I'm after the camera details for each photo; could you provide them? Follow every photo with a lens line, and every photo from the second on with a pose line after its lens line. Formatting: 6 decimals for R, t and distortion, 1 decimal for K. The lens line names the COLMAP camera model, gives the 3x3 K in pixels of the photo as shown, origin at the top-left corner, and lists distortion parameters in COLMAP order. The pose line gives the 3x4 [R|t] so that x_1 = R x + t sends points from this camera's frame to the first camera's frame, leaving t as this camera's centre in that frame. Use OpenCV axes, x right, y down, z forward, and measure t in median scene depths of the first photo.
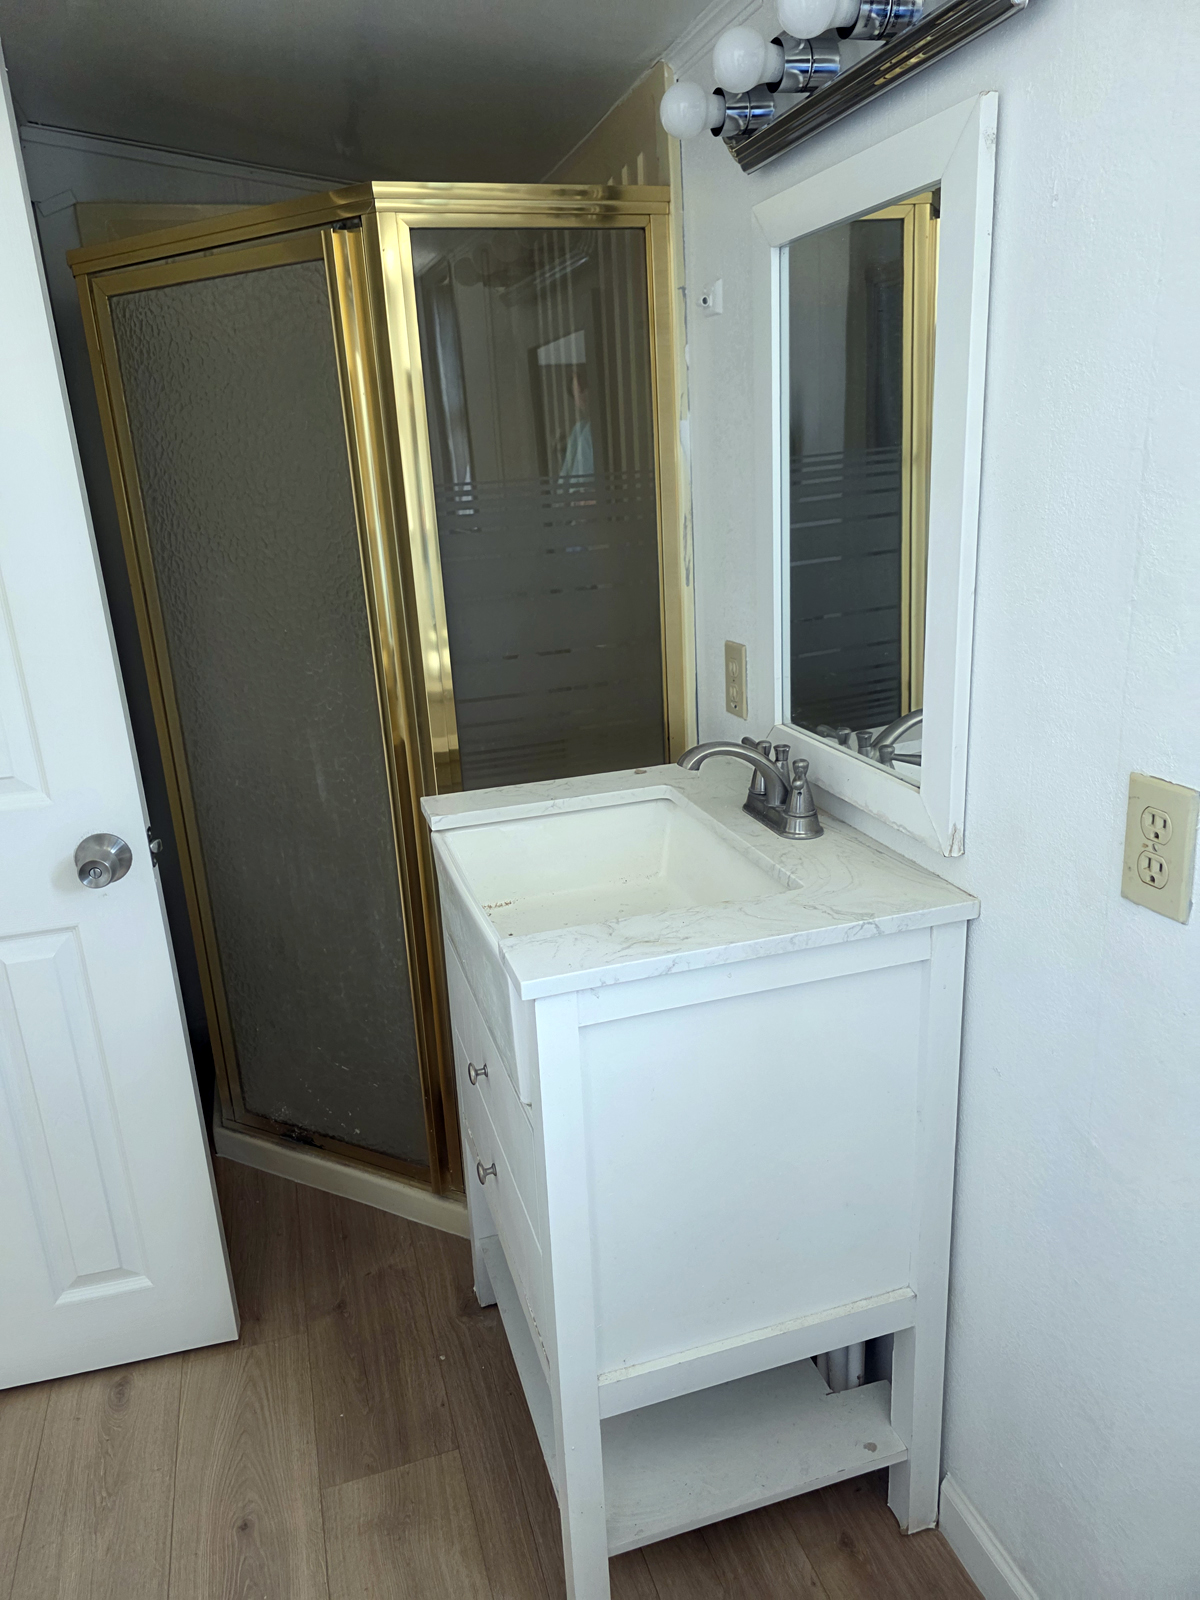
lens RADIAL K [[1078.0, 0, 600.7], [0, 1078.0, 796.6], [0, 0, 1]] dist [0.060527, -0.056020]
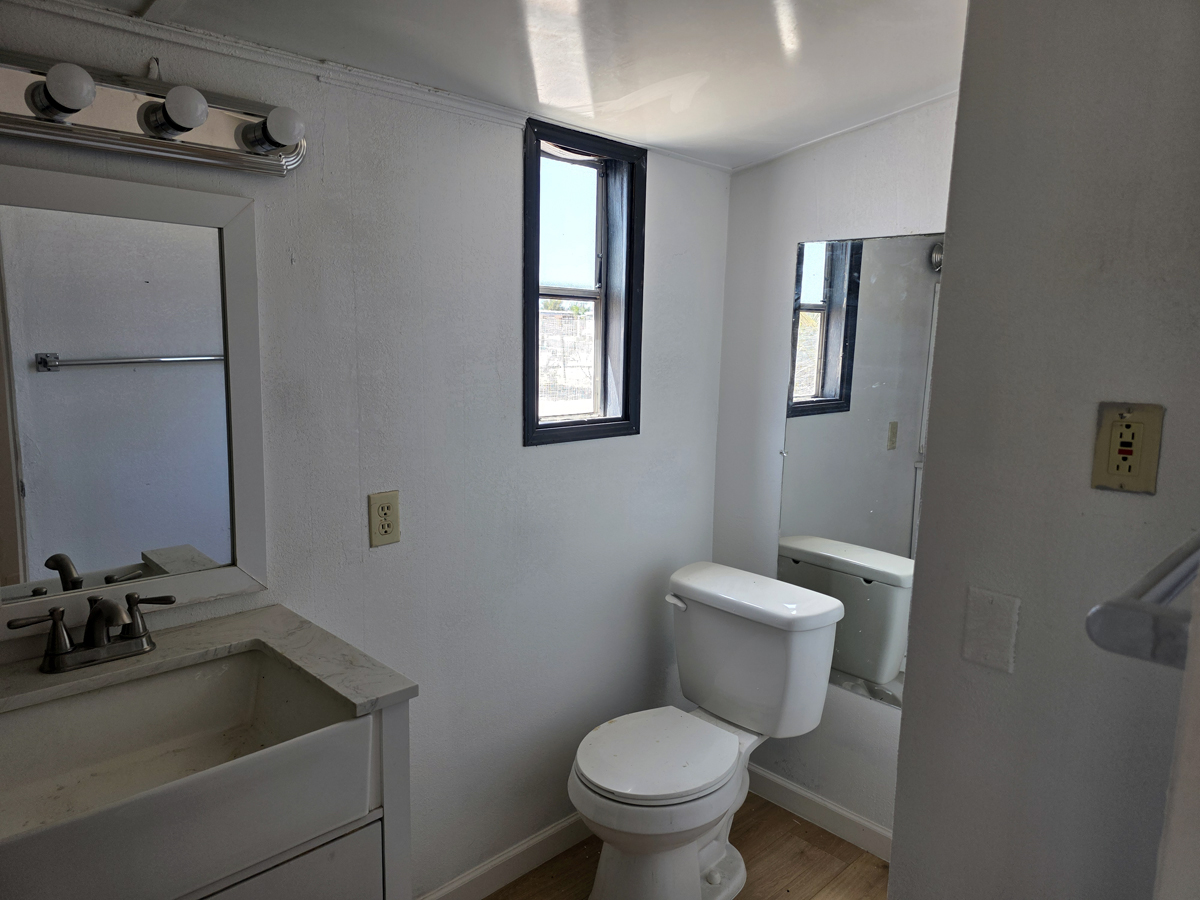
lens RADIAL K [[808.5, 0, 597.4], [0, 808.5, 454.4], [0, 0, 1]] dist [0.060527, -0.056020]
pose [[-0.445144, -0.084749, 0.891440, -1.182892], [0.275827, 0.934129, 0.226543, -0.329655], [-0.851919, 0.346727, -0.392446, 1.077637]]
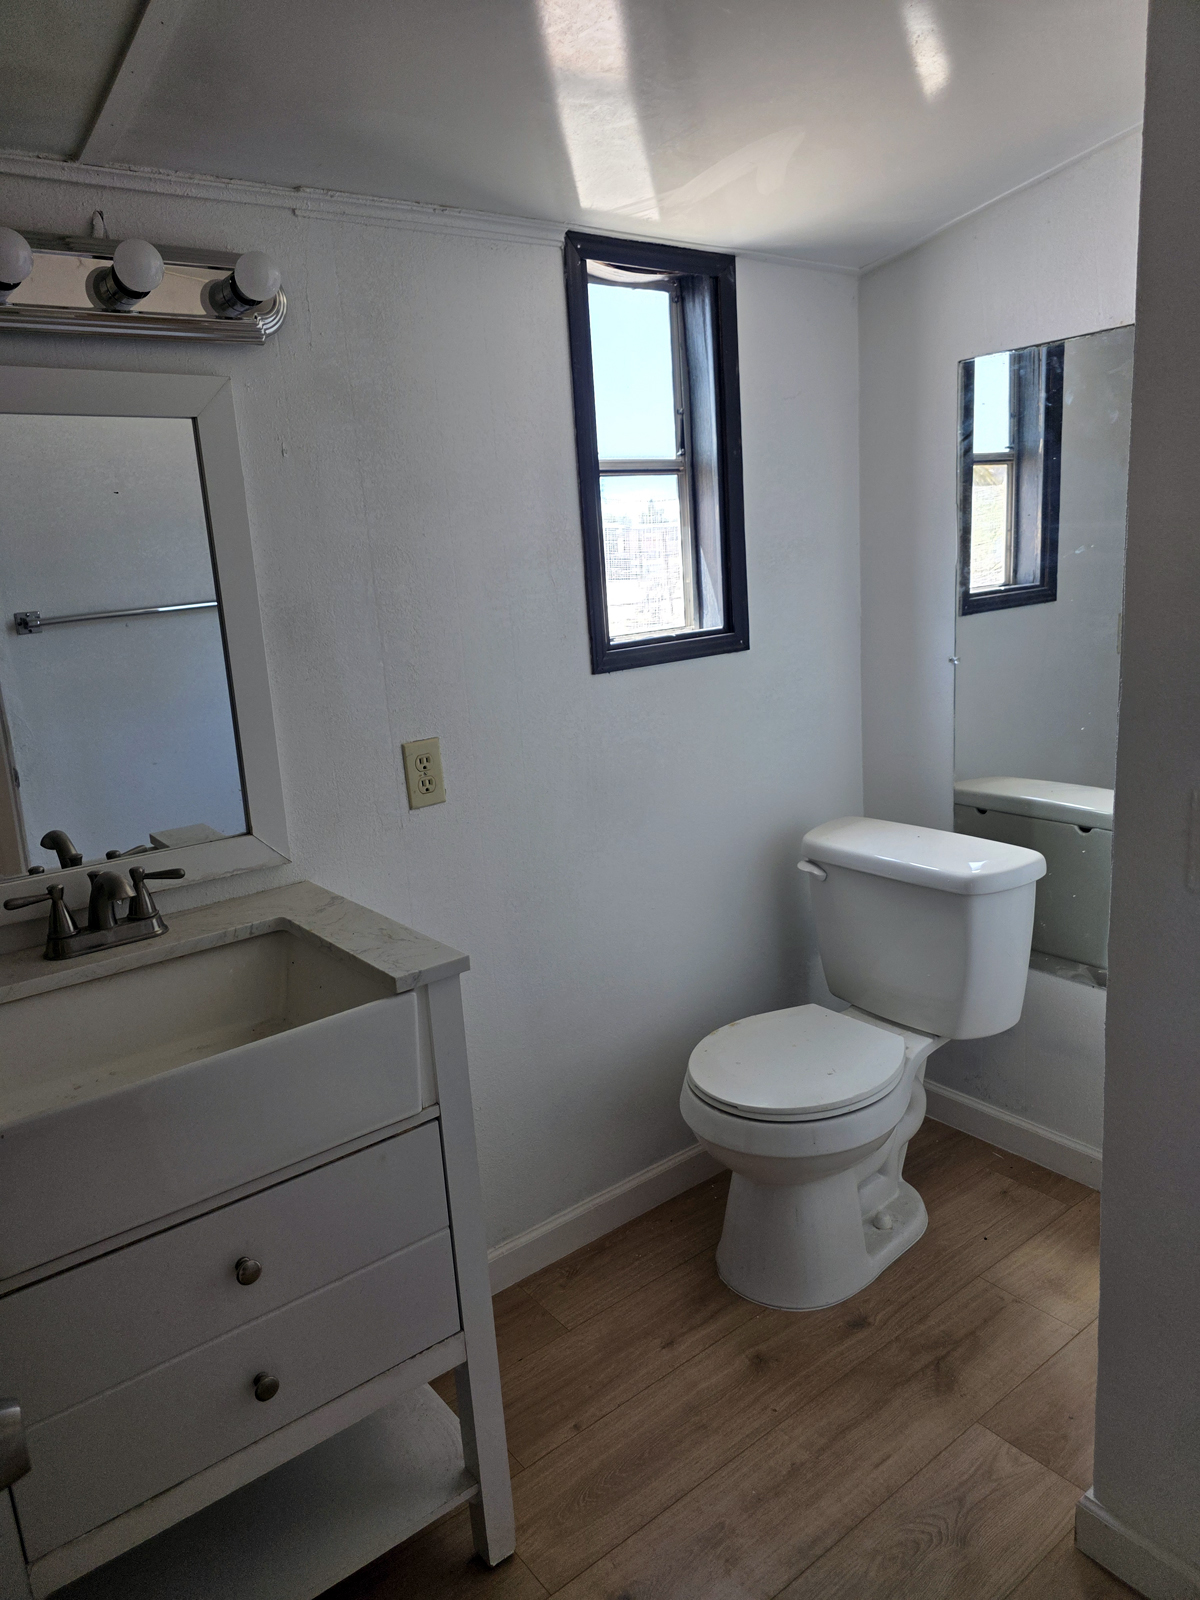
lens RADIAL K [[1078.0, 0, 560.6], [0, 1078.0, 788.4], [0, 0, 1]] dist [0.060527, -0.056020]
pose [[-0.309964, -0.116068, 0.943637, -1.254409], [0.371971, 0.898600, 0.232713, -0.258348], [-0.874963, 0.423138, -0.235360, 1.072418]]
